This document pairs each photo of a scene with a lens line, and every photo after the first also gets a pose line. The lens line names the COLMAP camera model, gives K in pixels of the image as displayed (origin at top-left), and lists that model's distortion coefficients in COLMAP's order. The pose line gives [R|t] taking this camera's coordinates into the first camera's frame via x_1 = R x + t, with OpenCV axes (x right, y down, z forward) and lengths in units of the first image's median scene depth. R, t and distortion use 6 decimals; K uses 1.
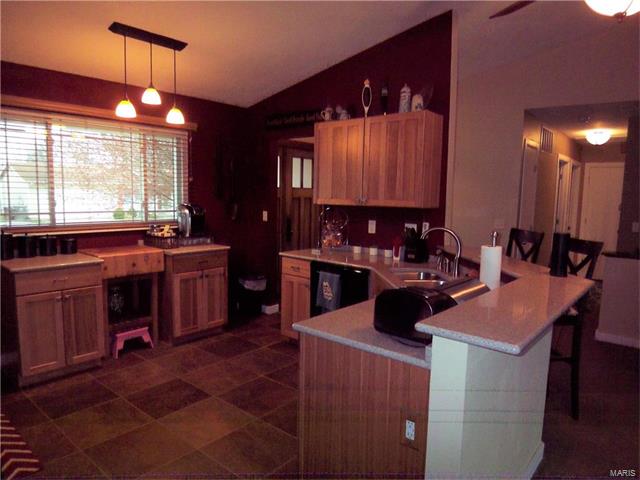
lens RADIAL K [[428.6, 0, 320.8], [0, 428.6, 239.0], [0, 0, 1]] dist [-0.034557, -0.025613]
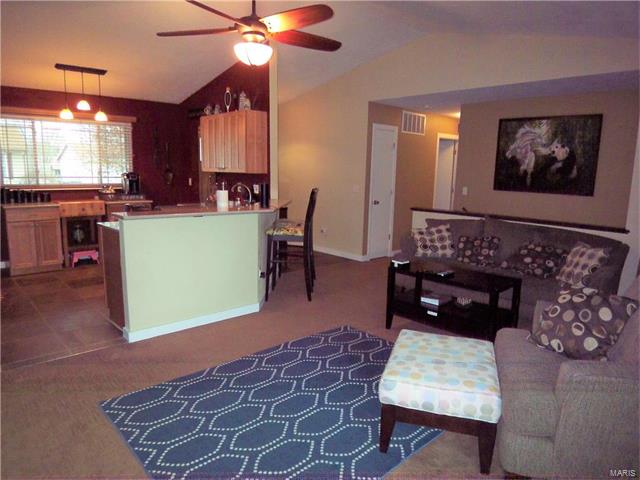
lens RADIAL K [[428.6, 0, 319.2], [0, 428.6, 240.8], [0, 0, 1]] dist [-0.034557, -0.025613]
pose [[0.993639, 0.020045, -0.110810, 0.601294], [-0.013756, 0.998266, 0.057234, 0.071867], [0.111765, -0.055345, 0.992192, -0.470664]]
